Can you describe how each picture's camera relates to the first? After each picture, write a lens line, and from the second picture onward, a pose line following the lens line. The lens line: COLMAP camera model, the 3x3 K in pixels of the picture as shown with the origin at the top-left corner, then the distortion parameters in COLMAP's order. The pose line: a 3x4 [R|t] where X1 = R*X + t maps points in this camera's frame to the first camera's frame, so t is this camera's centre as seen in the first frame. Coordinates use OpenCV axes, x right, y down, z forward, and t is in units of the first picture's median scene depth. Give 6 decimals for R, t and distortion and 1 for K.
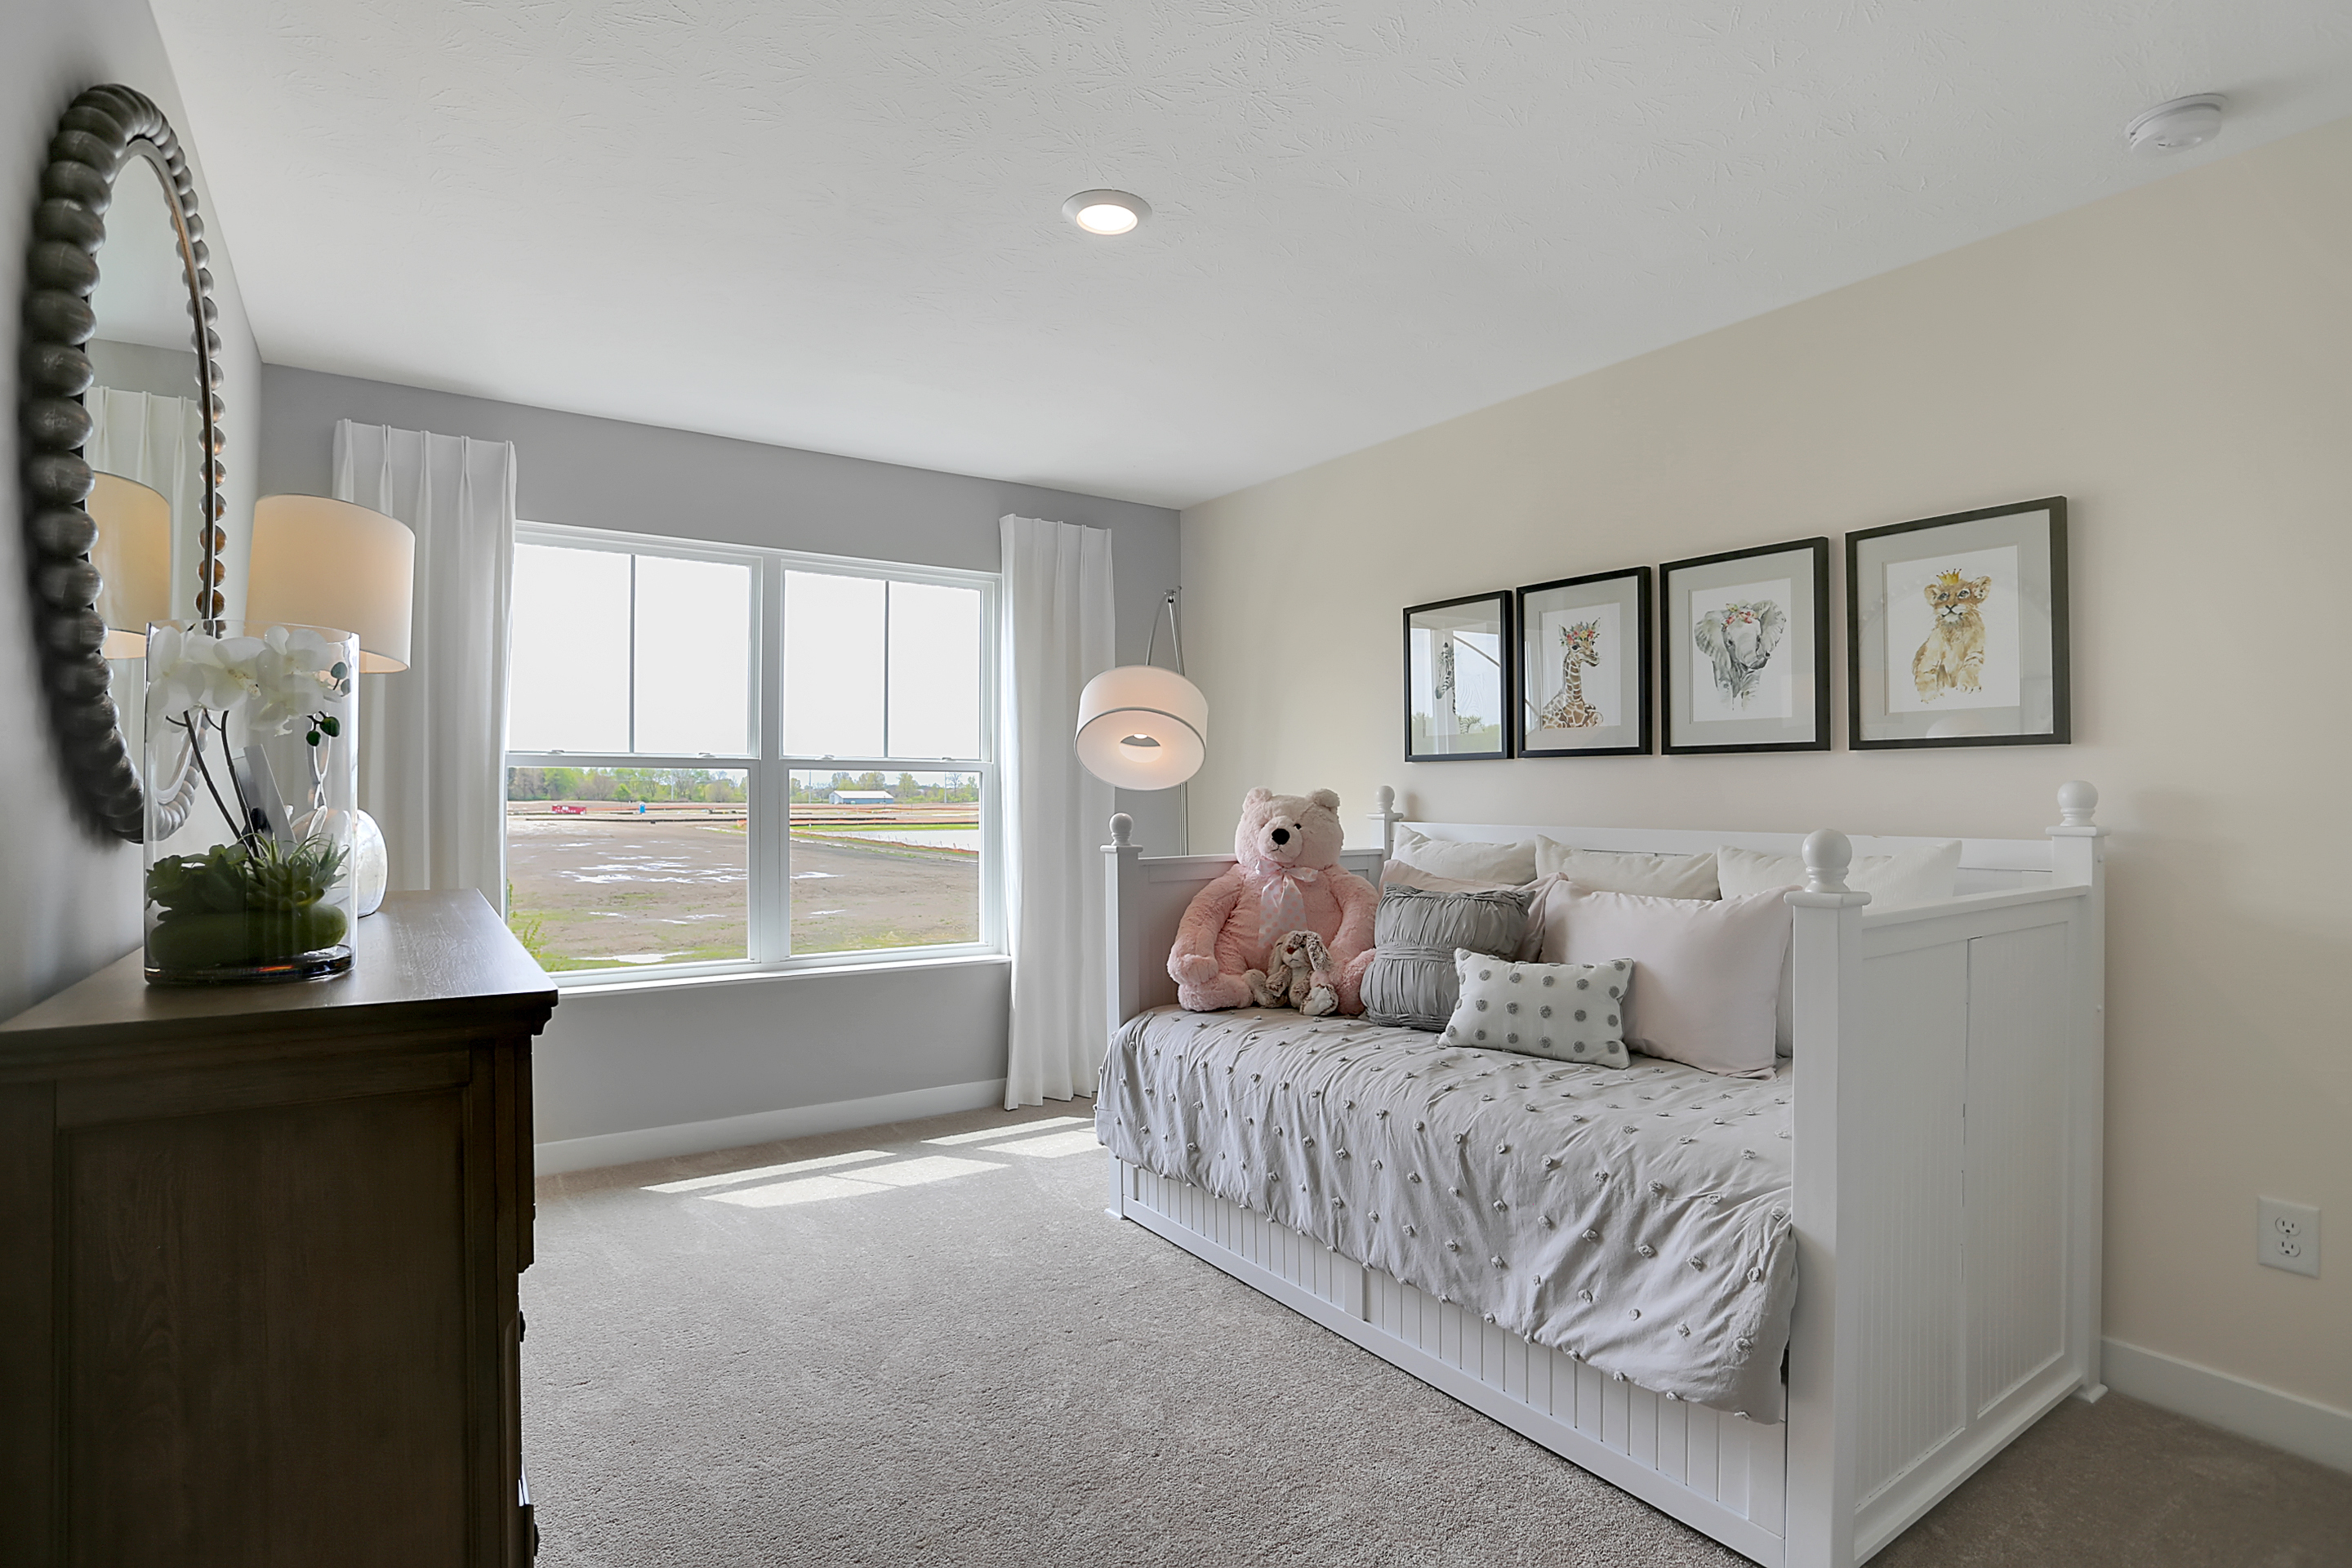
lens RADIAL K [[1163.0, 0, 1196.7], [0, 1163.0, 798.8], [0, 0, 1]] dist [-0.070745, 0.024154]
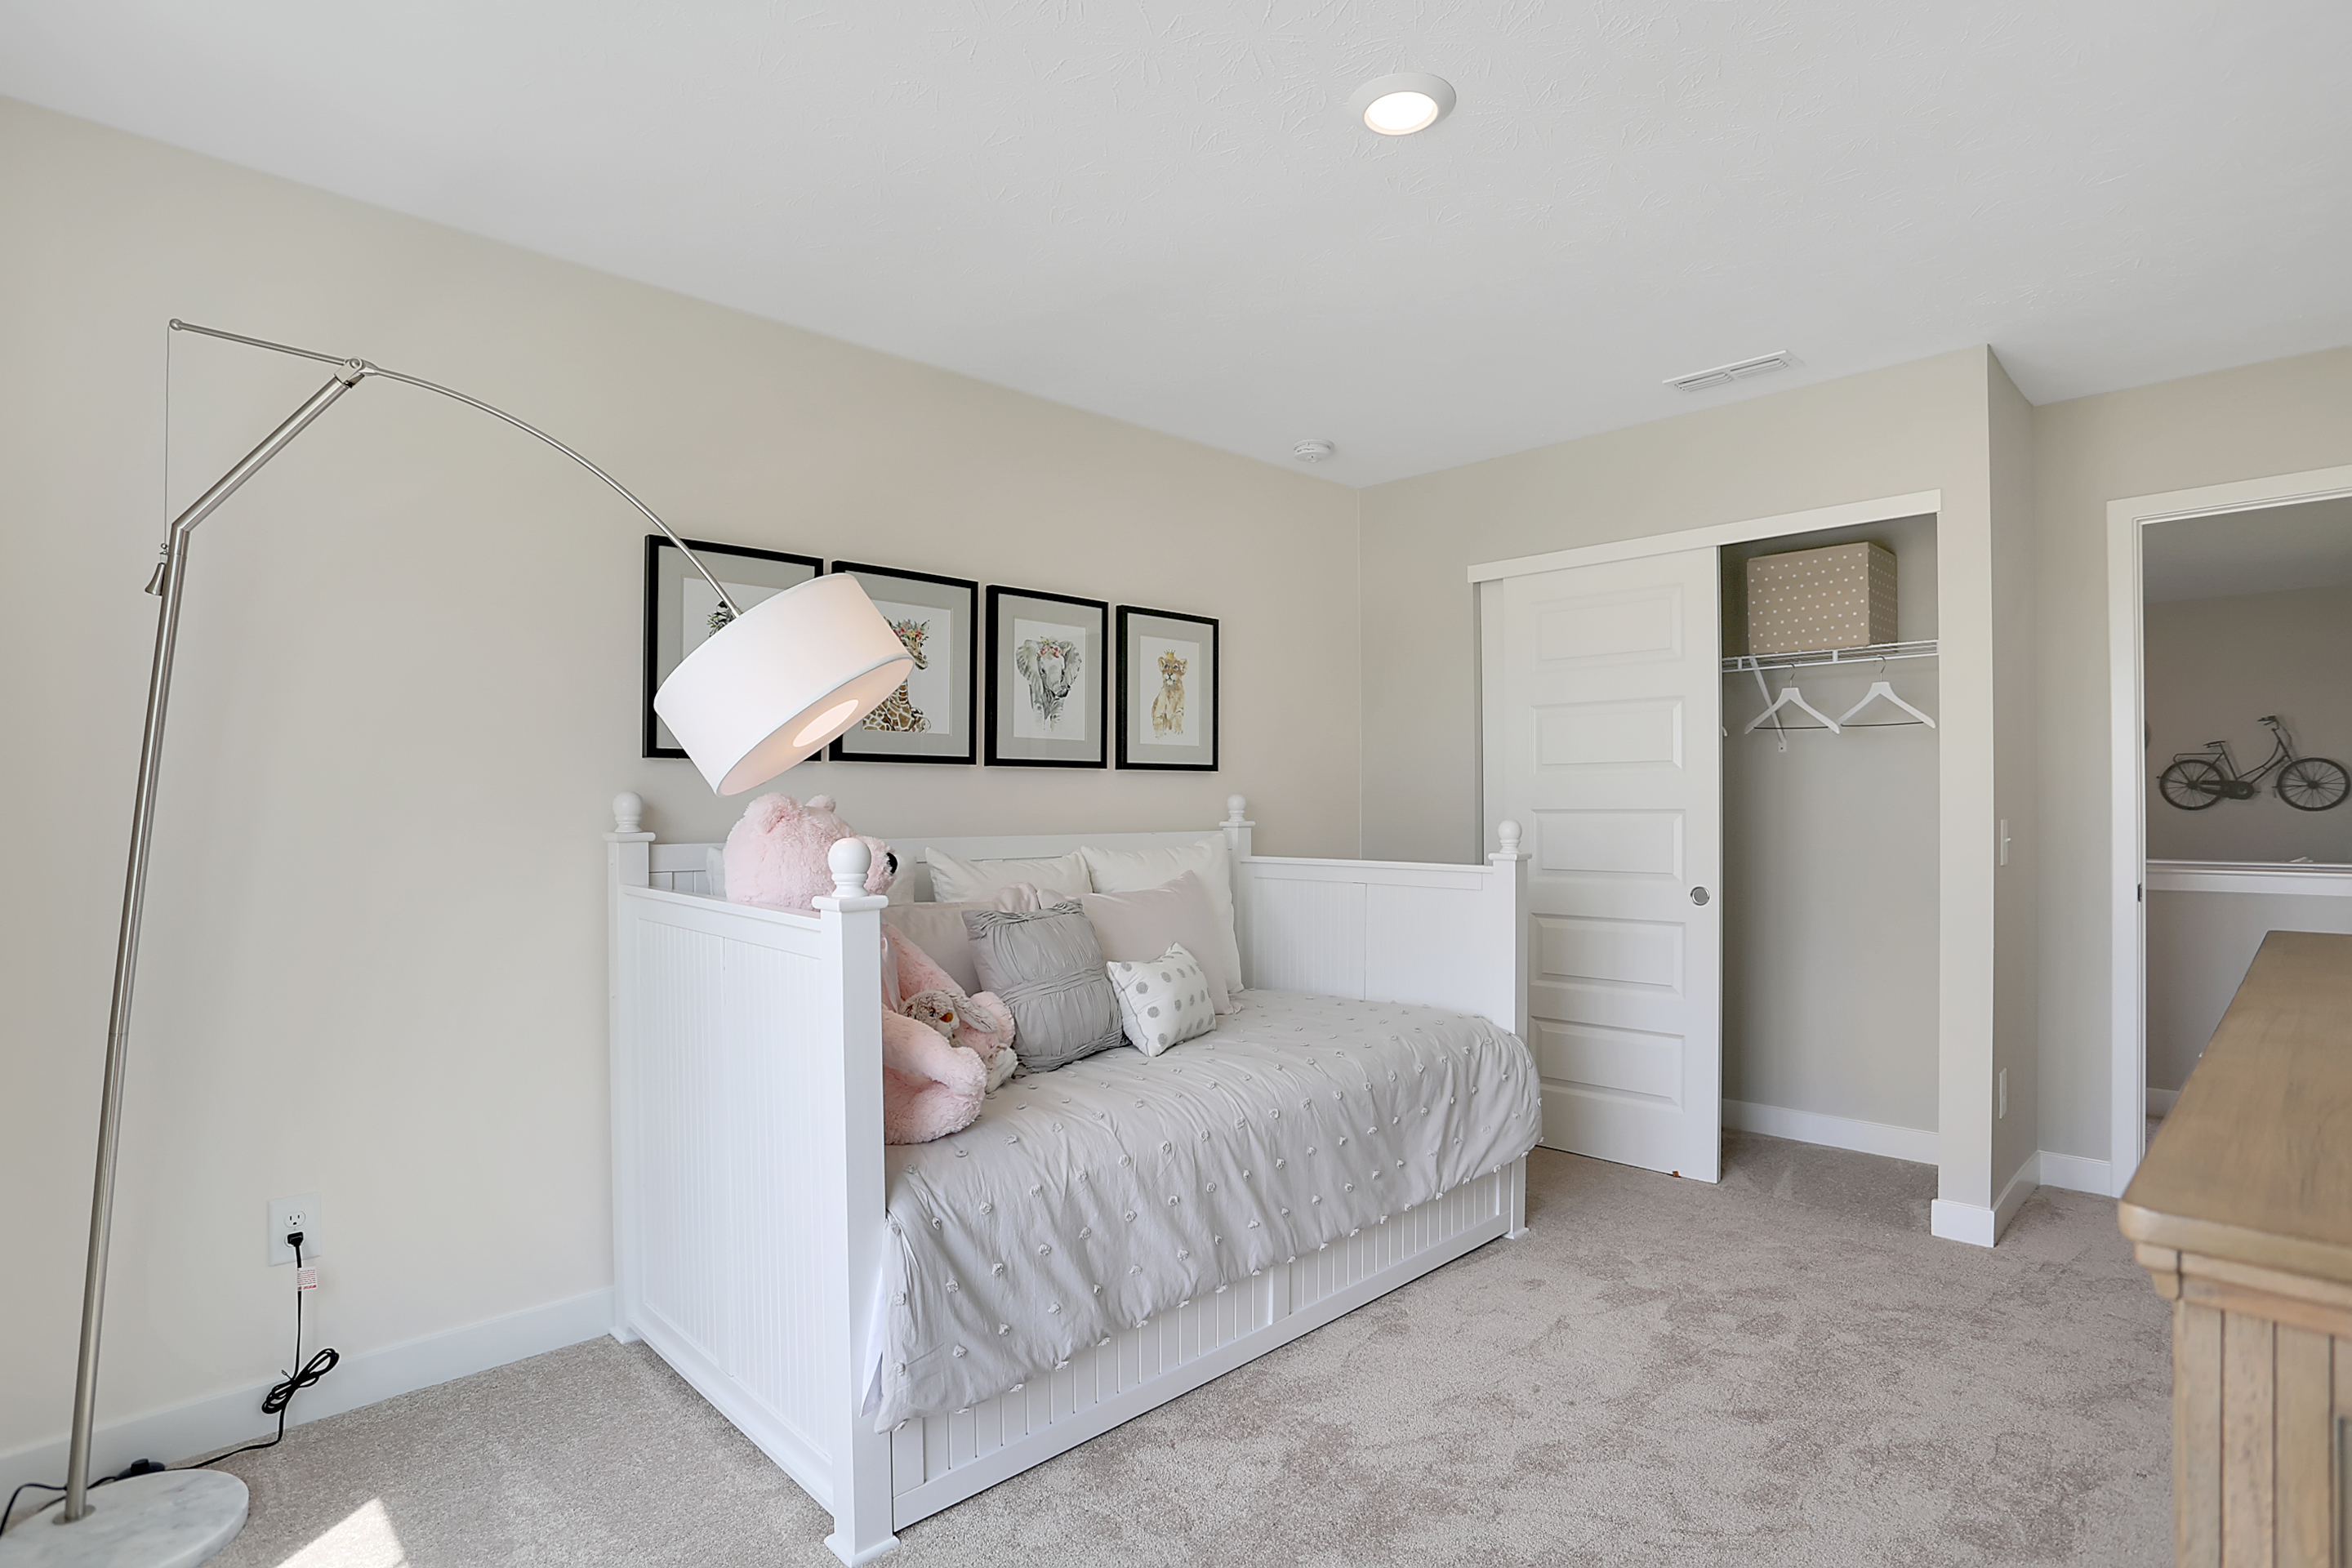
lens RADIAL K [[1203.1, 0, 1225.0], [0, 1203.1, 769.0], [0, 0, 1]] dist [-0.078568, 0.026581]
pose [[-0.189089, 0.021530, 0.981724, -0.800165], [0.002870, 0.999767, -0.021373, -0.012533], [-0.981956, -0.001224, -0.189107, 1.118310]]
